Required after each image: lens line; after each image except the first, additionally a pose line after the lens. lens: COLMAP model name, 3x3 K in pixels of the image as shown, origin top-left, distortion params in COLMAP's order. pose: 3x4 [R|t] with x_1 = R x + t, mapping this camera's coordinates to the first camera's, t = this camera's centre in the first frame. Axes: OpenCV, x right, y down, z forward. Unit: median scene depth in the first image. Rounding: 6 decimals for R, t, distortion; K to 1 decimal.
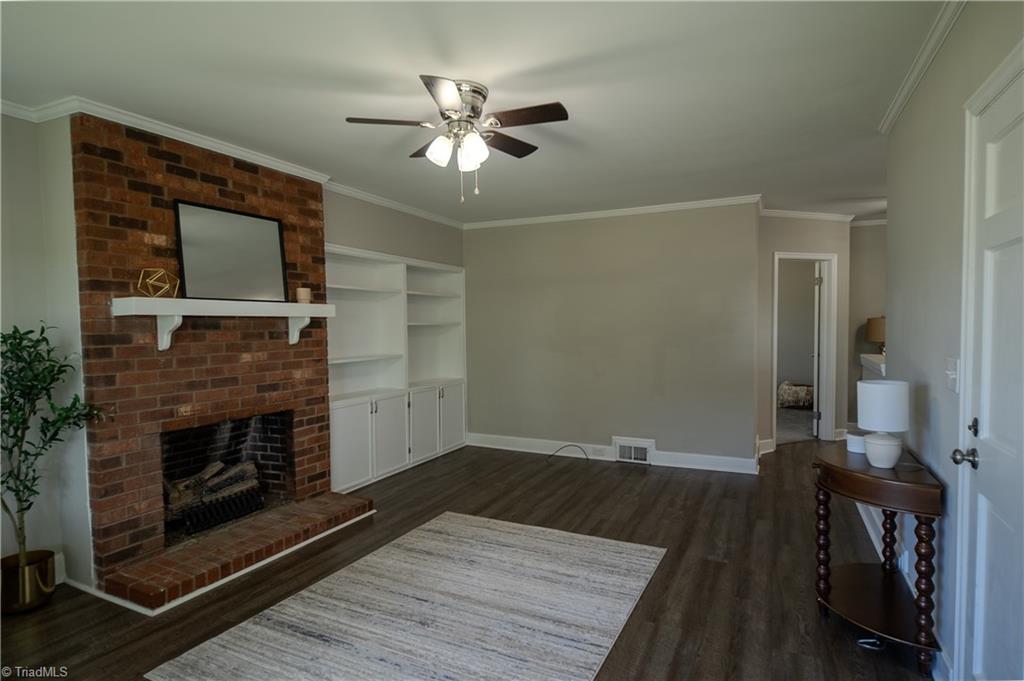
lens RADIAL K [[557.7, 0, 511.5], [0, 557.7, 341.4], [0, 0, 1]] dist [0.012206, -0.009298]
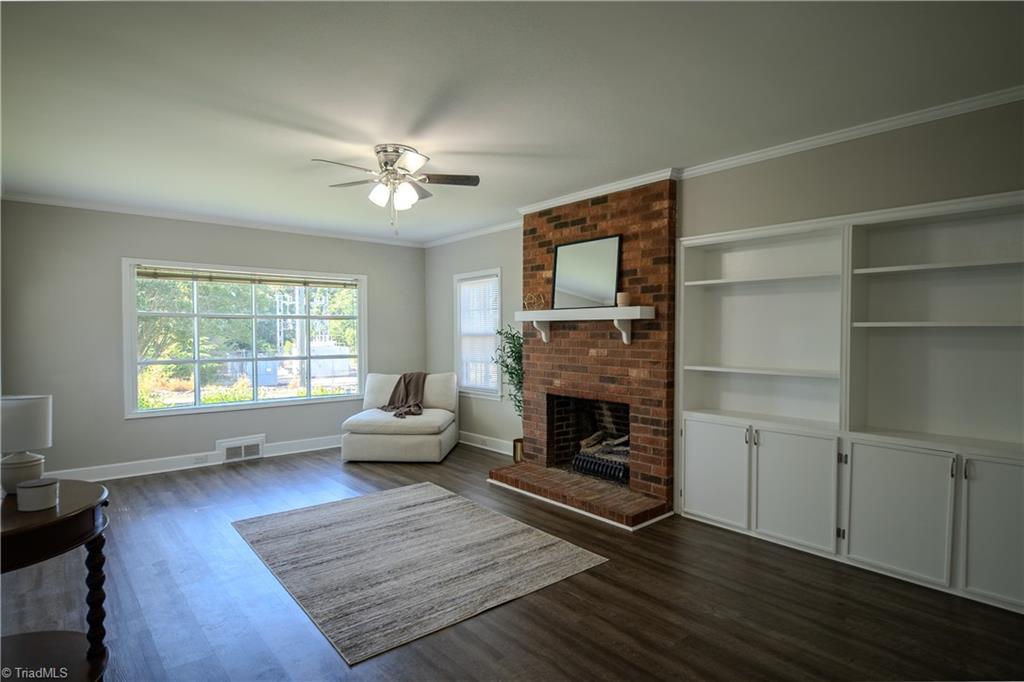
lens RADIAL K [[557.7, 0, 512.4], [0, 557.7, 341.1], [0, 0, 1]] dist [0.012206, -0.009298]
pose [[-0.418126, 0.031681, -0.907836, 0.745135], [-0.020220, 0.998819, 0.044169, -0.048560], [0.908164, 0.036824, -0.416992, 1.342710]]
